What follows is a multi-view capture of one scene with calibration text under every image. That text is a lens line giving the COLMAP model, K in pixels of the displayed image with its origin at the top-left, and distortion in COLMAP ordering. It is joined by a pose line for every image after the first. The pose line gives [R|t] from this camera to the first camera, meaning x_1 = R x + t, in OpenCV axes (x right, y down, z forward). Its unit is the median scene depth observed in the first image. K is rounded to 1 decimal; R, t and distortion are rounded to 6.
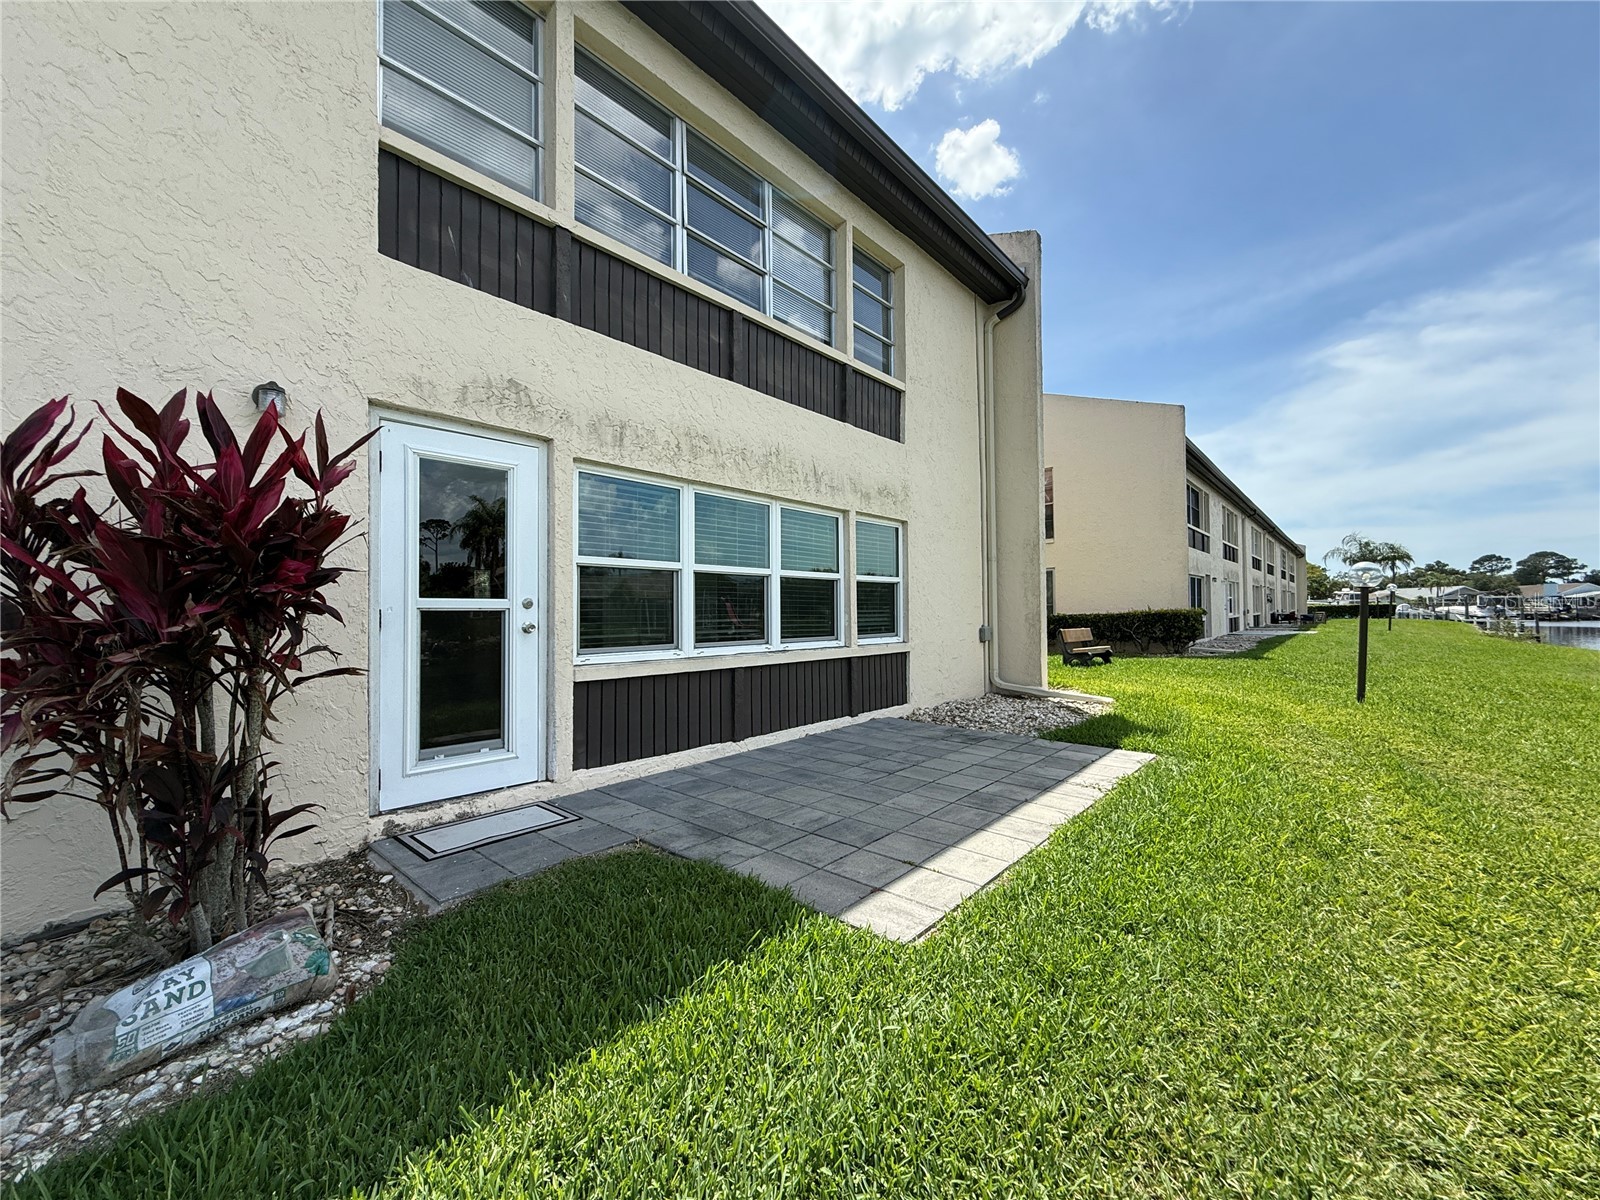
lens RADIAL K [[637.9, 0, 794.2], [0, 637.9, 598.7], [0, 0, 1]] dist [-0.000517, 0.000693]
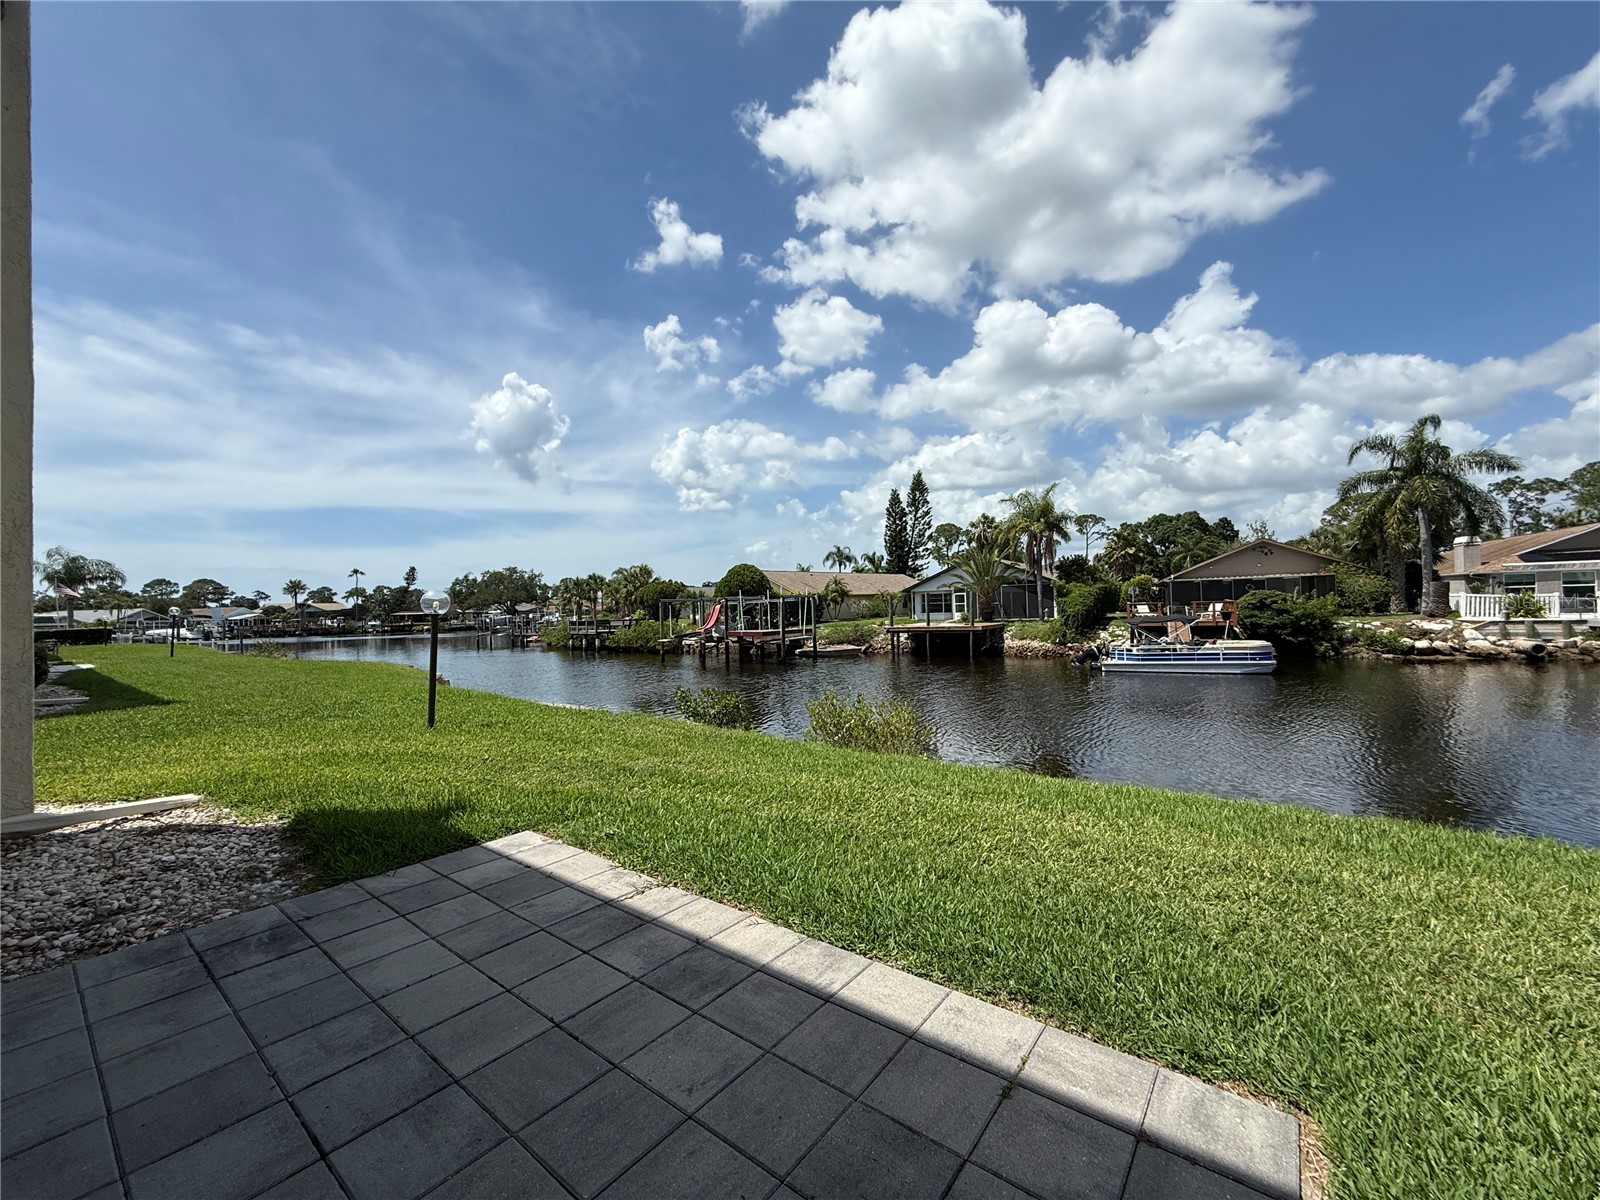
lens RADIAL K [[637.9, 0, 794.2], [0, 637.9, 598.7], [0, 0, 1]] dist [-0.000517, 0.000693]
pose [[-0.051560, 0.025987, 0.998332, -0.220989], [0.008951, 0.999633, -0.025559, -0.016356], [-0.998630, 0.007619, -0.051773, 0.653109]]
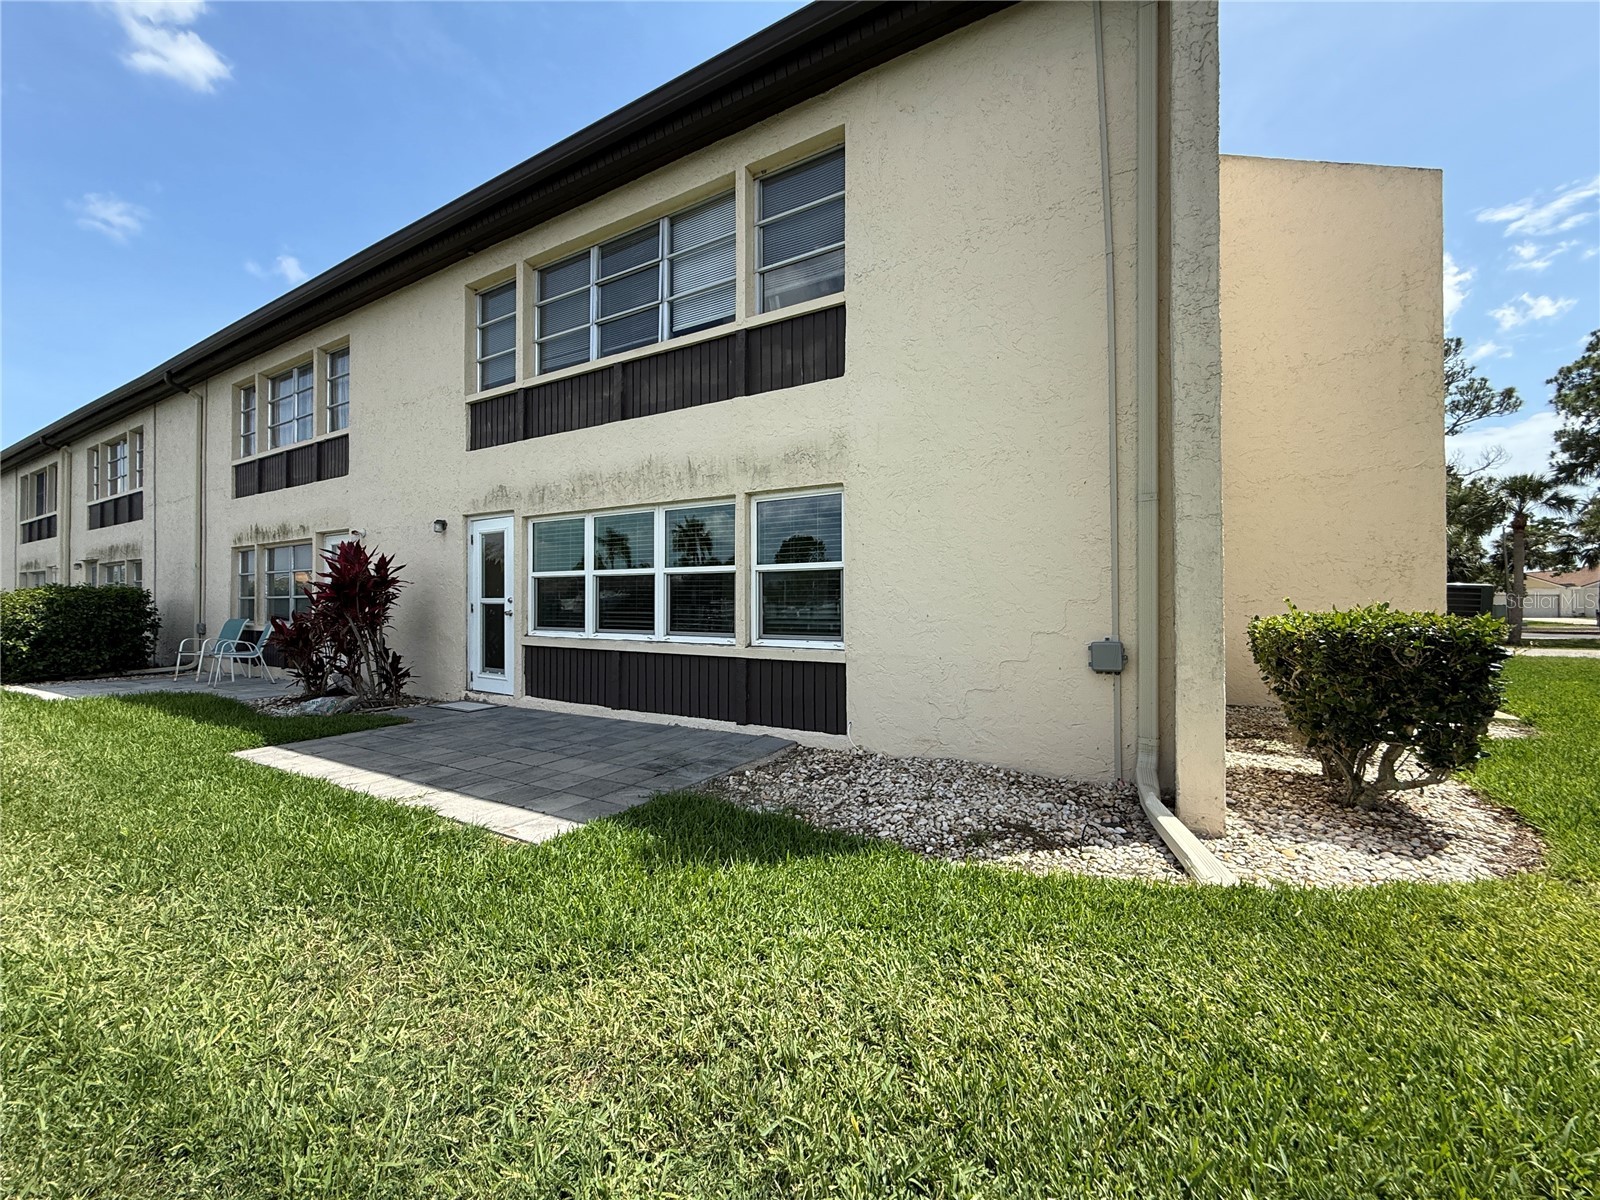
lens RADIAL K [[637.9, 0, 794.2], [0, 637.9, 598.7], [0, 0, 1]] dist [-0.000517, 0.000693]
pose [[0.185348, -0.000360, -0.982673, 1.124116], [0.017662, 0.999840, 0.002966, 0.008205], [0.982514, -0.017906, 0.185325, 1.040338]]
